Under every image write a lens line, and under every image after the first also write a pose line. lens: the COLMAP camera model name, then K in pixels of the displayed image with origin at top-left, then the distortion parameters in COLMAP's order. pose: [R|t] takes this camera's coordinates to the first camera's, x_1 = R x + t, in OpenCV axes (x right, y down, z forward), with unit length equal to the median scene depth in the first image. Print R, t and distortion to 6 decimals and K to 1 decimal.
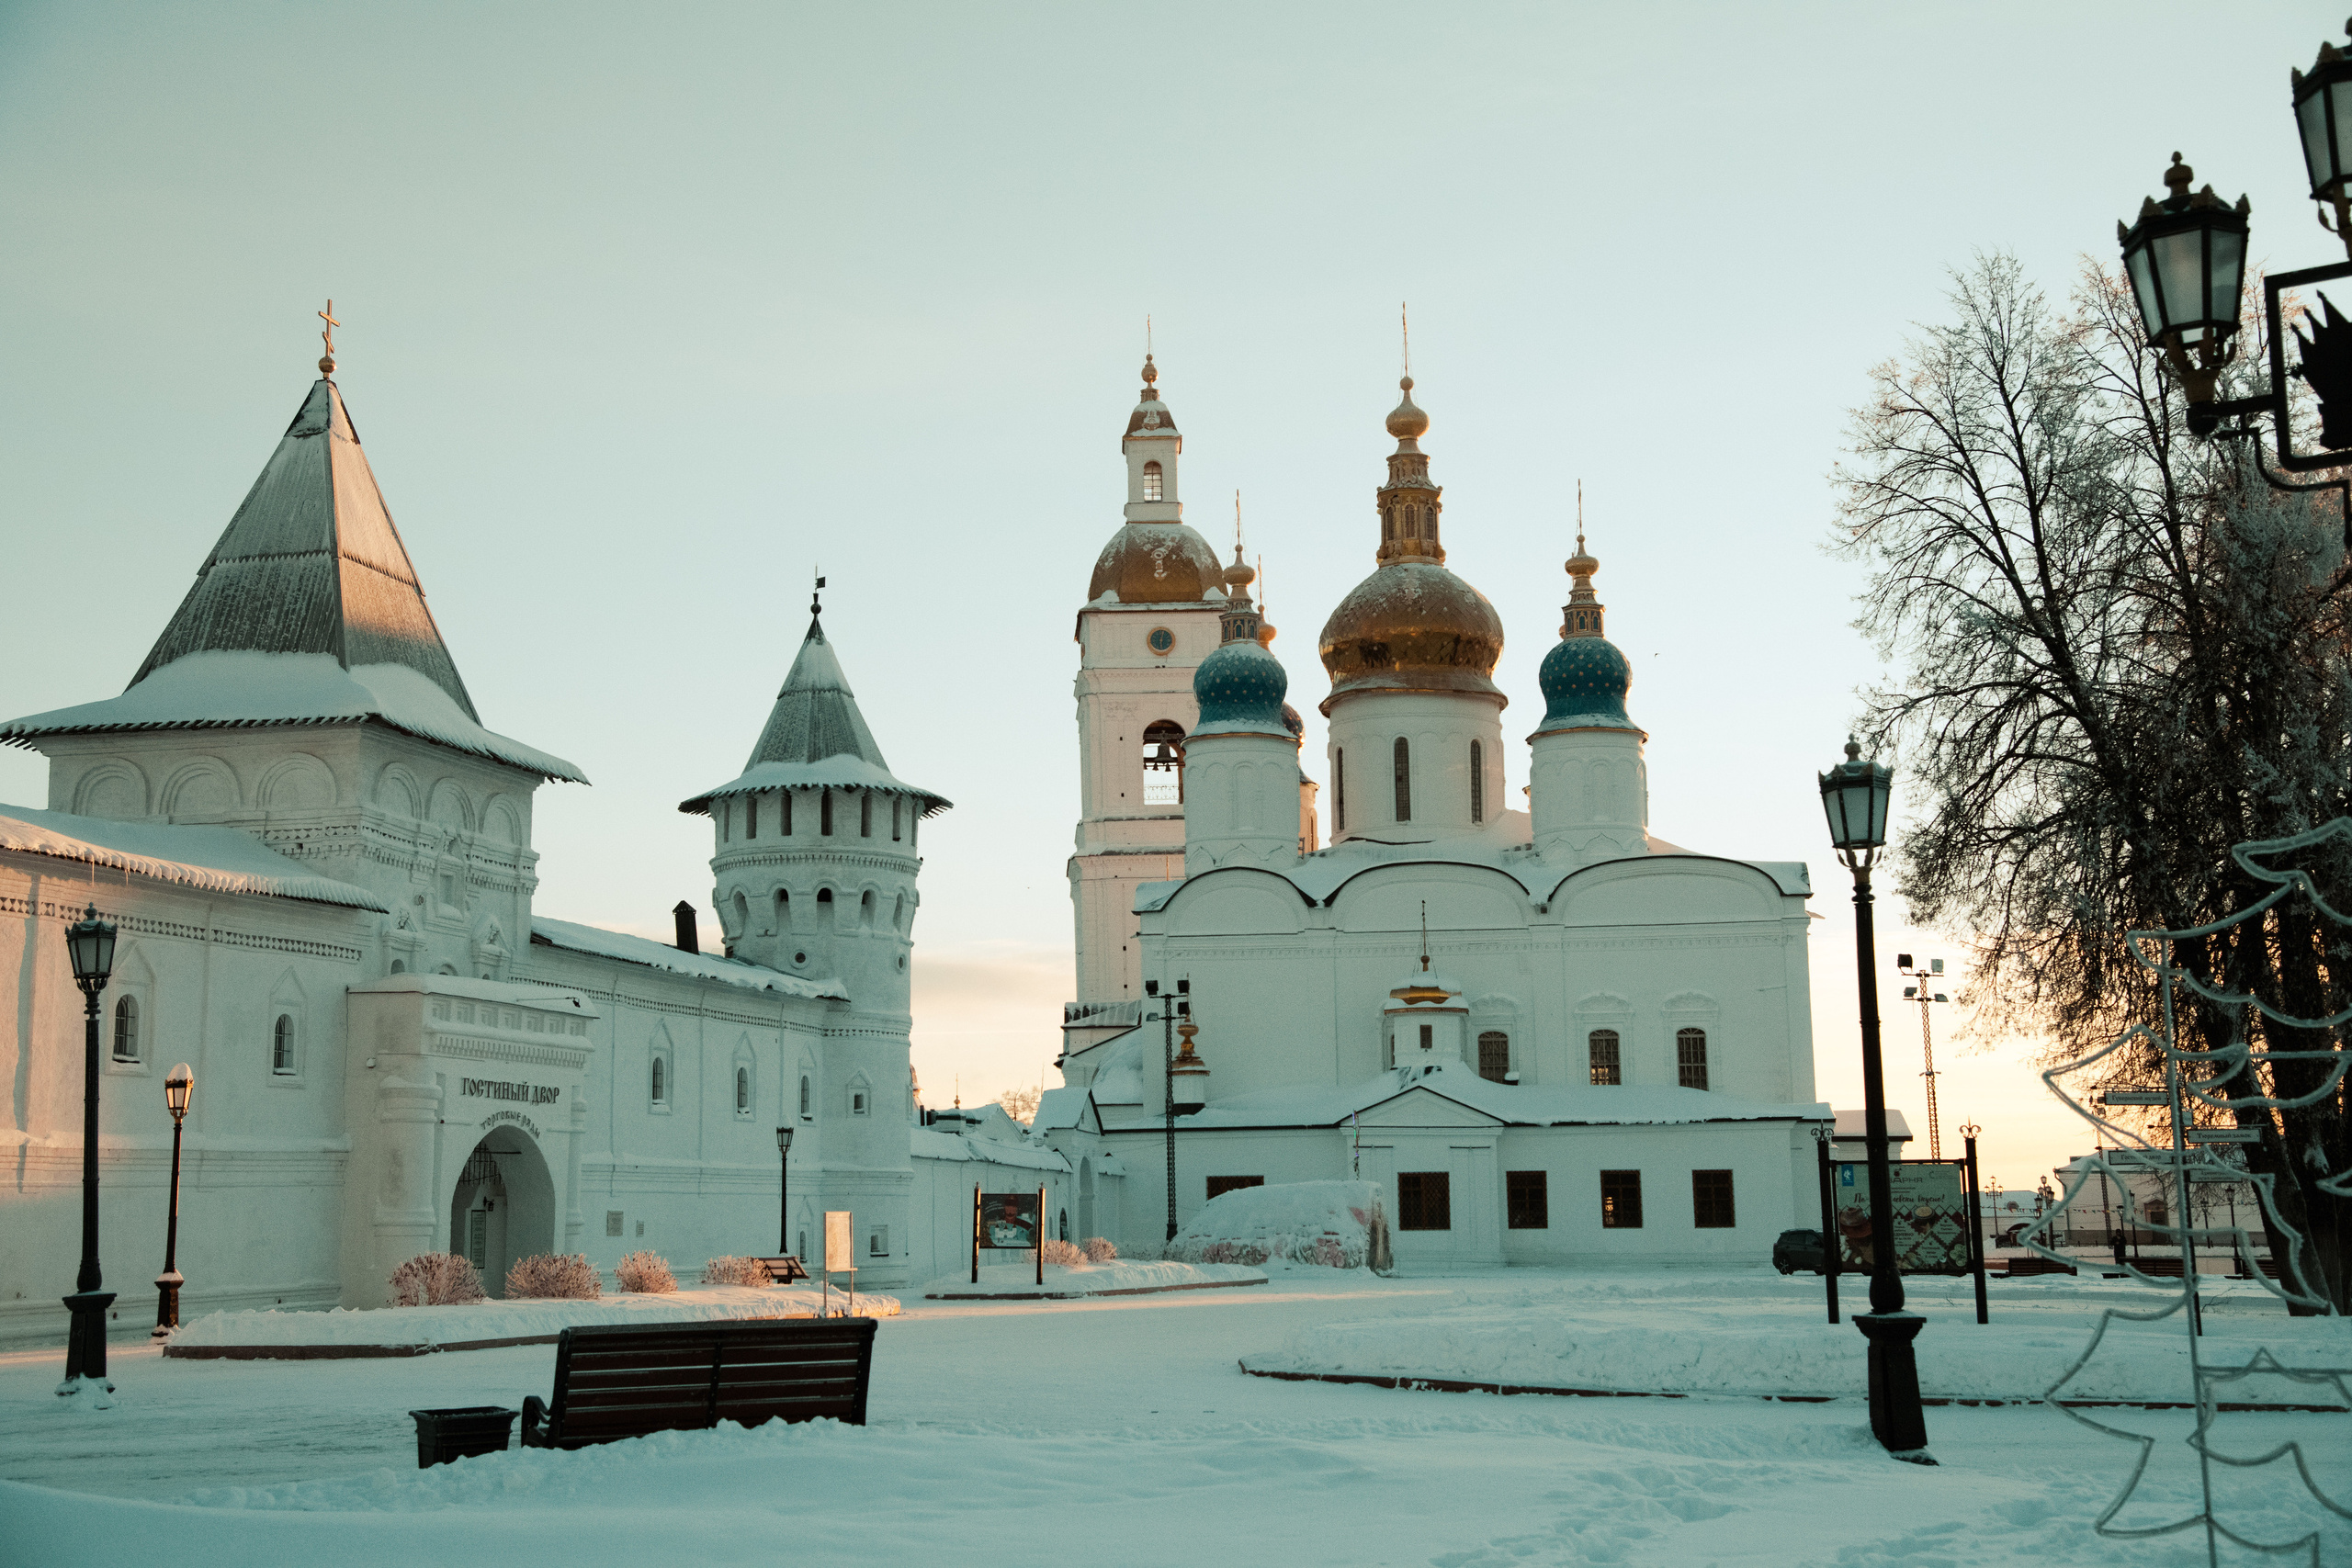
lens RADIAL K [[2827.6, 0, 1172.5], [0, 2827.6, 778.3], [0, 0, 1]] dist [0.141916, 0.000000]
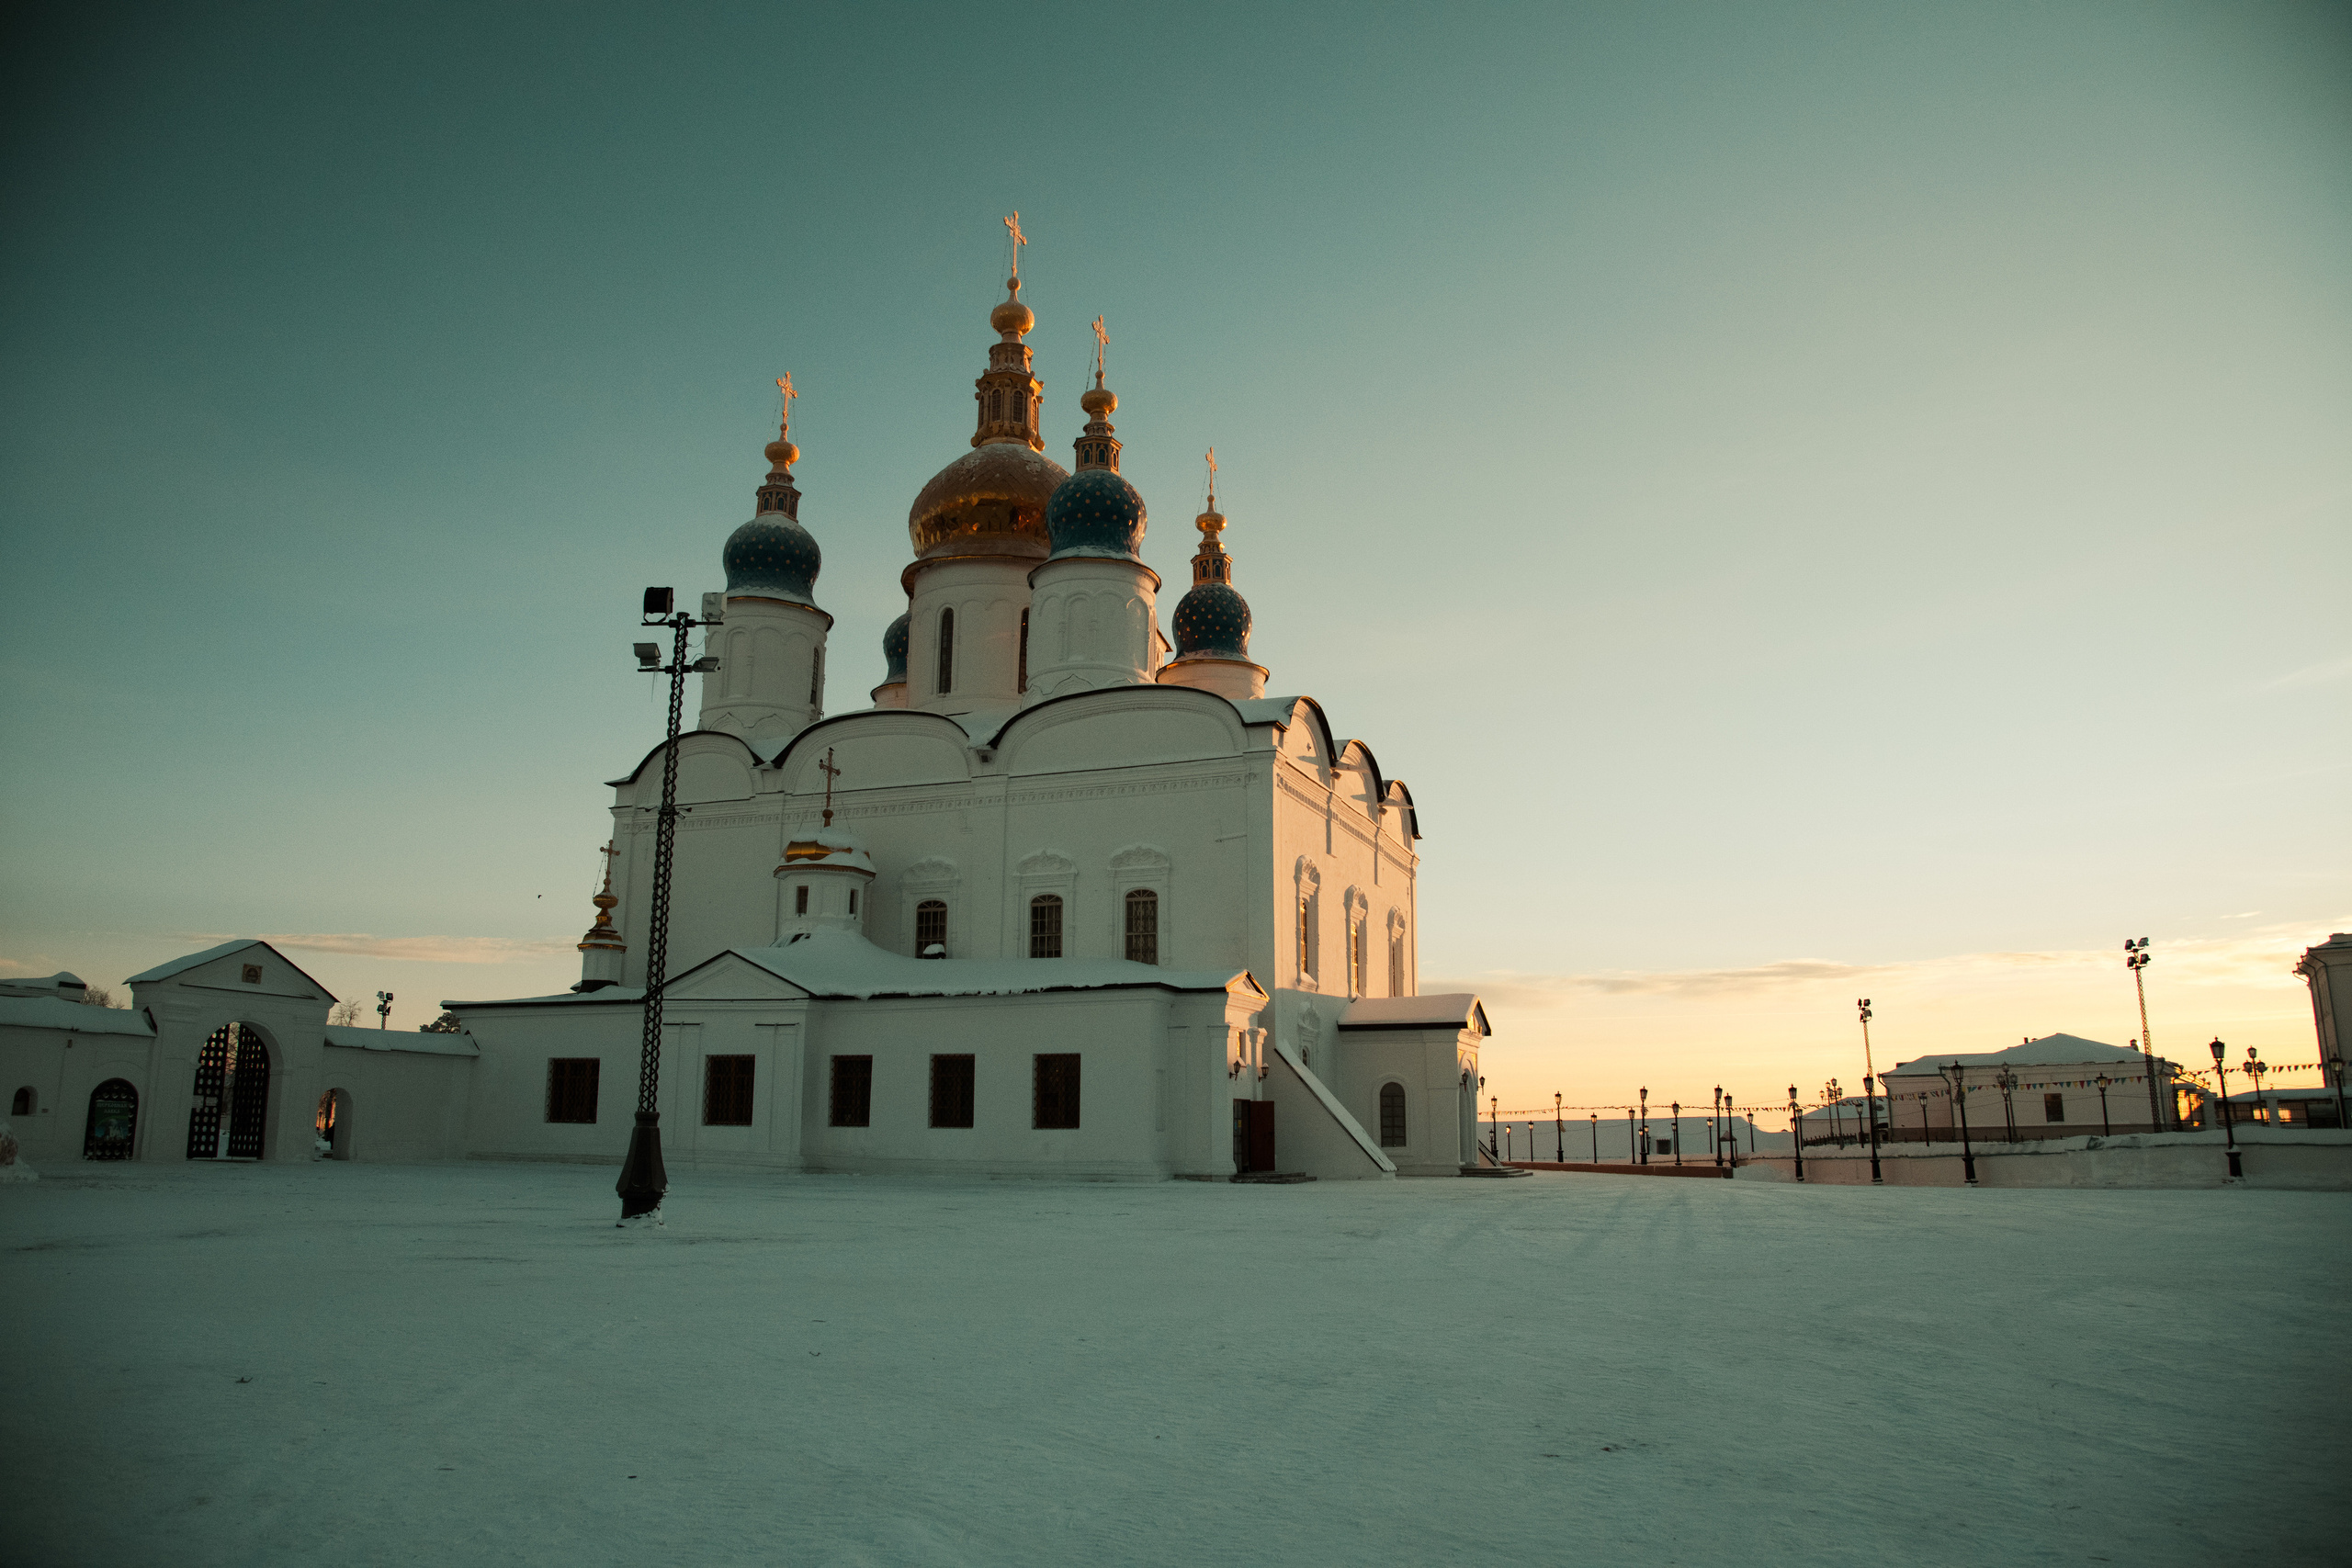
lens RADIAL K [[1593.3, 0, 1146.7], [0, 1593.3, 775.4], [0, 0, 1]] dist [-0.095352, 0.038715]
pose [[0.967976, -0.037131, -0.248281, 0.320619], [0.021697, 0.997674, -0.064614, 0.090228], [0.250103, 0.057158, 0.966531, 0.584372]]
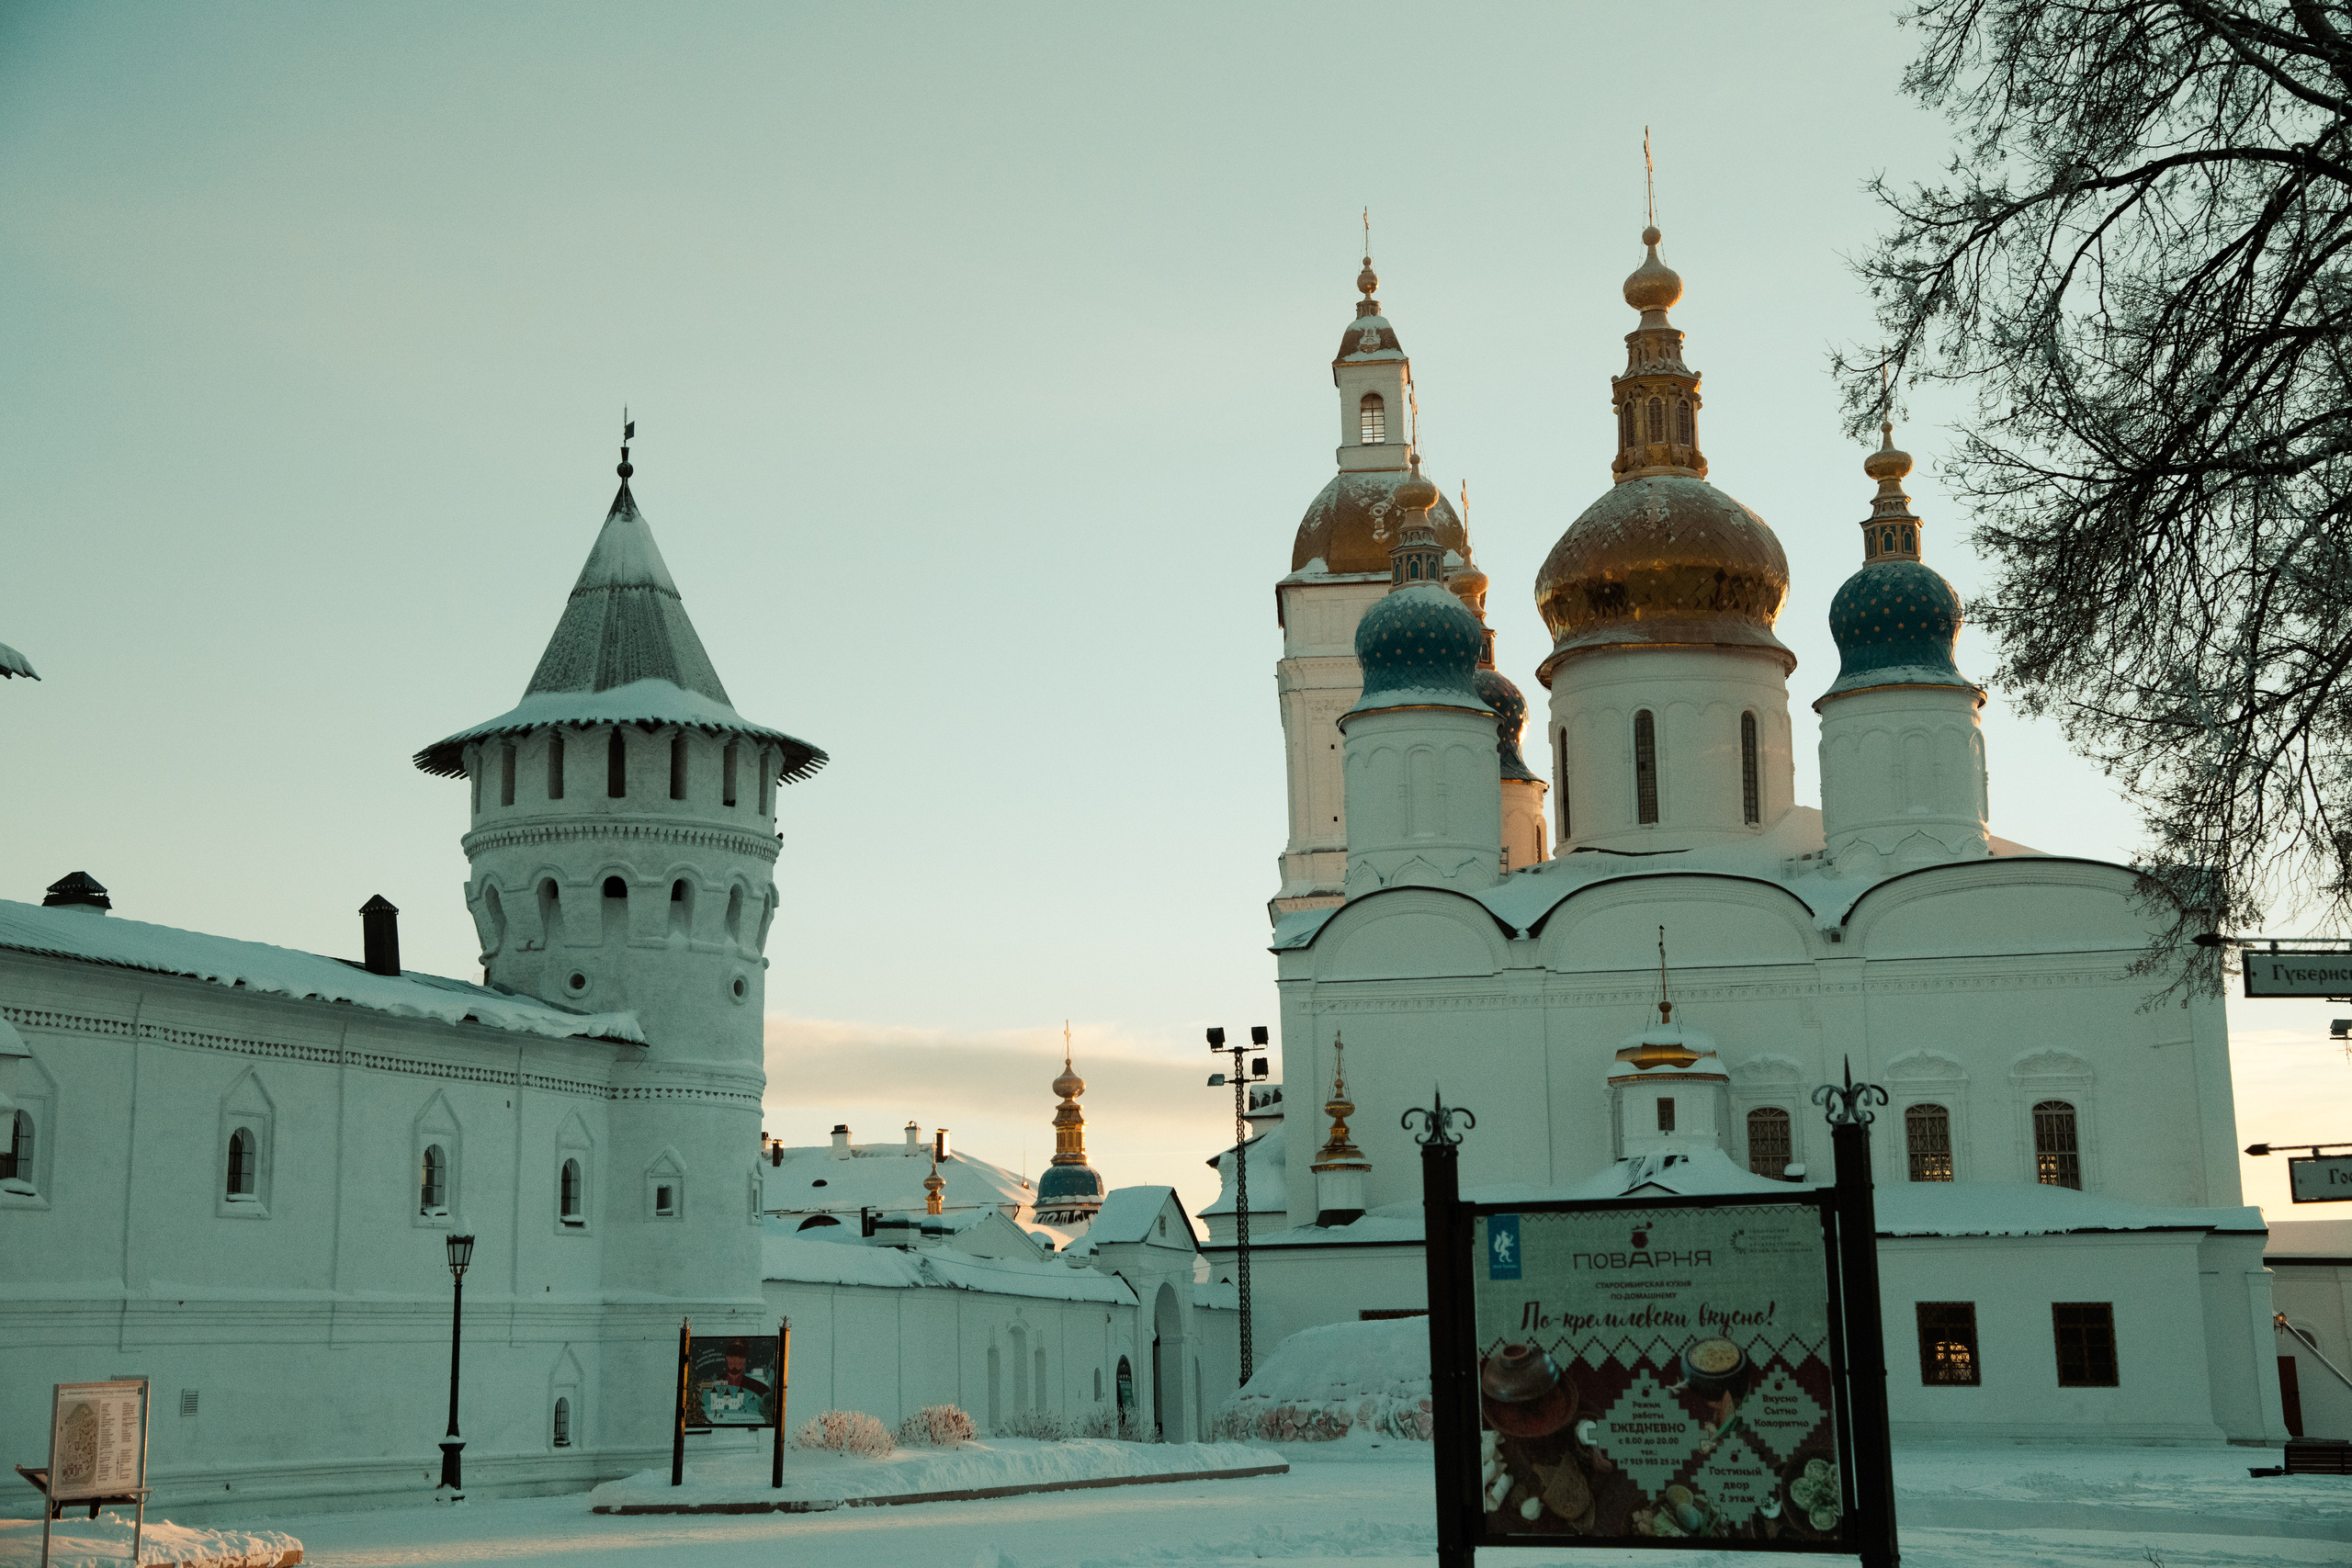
lens RADIAL K [[3307.1, 0, 1195.0], [0, 3307.1, 772.7], [0, 0, 1]] dist [0.248516, 0.000000]
pose [[0.994626, -0.022256, -0.101116, 0.060180], [0.019979, 0.999525, -0.023477, 0.022990], [0.101591, 0.021331, 0.994598, 0.152043]]
